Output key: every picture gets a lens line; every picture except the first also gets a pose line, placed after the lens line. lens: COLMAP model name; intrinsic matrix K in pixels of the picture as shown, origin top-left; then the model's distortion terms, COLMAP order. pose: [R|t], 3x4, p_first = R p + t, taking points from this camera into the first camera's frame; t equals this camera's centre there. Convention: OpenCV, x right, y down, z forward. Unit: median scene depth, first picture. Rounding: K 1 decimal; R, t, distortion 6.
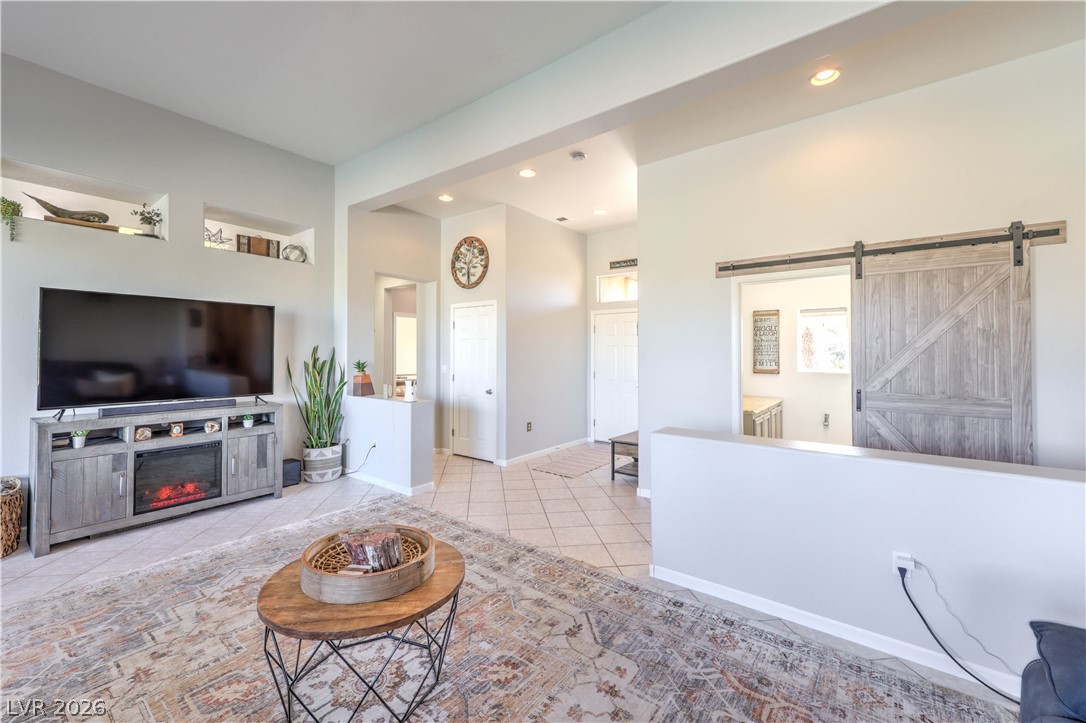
lens RADIAL K [[437.1, 0, 539.7], [0, 437.1, 344.1], [0, 0, 1]] dist [0.001728, 0.000247]
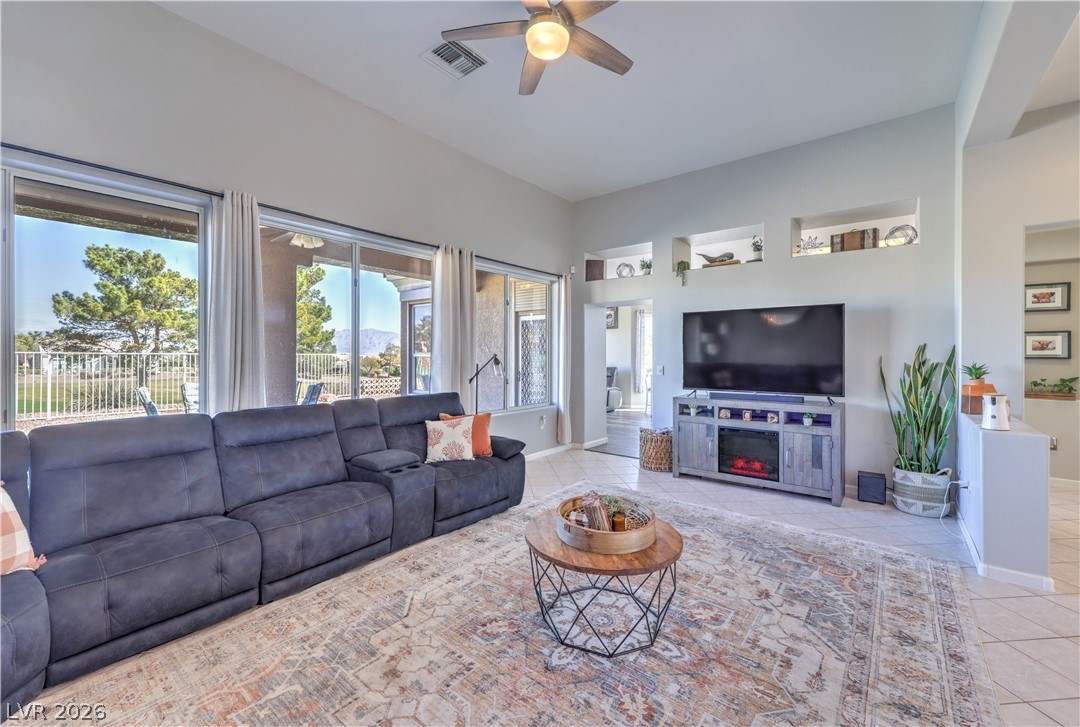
lens RADIAL K [[444.7, 0, 540.6], [0, 444.7, 352.4], [0, 0, 1]] dist [0.010753, -0.000061]
pose [[-0.015521, -0.005665, -0.999863, 0.395298], [0.020783, 0.999766, -0.005987, 0.011677], [0.999664, -0.020873, -0.015400, 0.391663]]
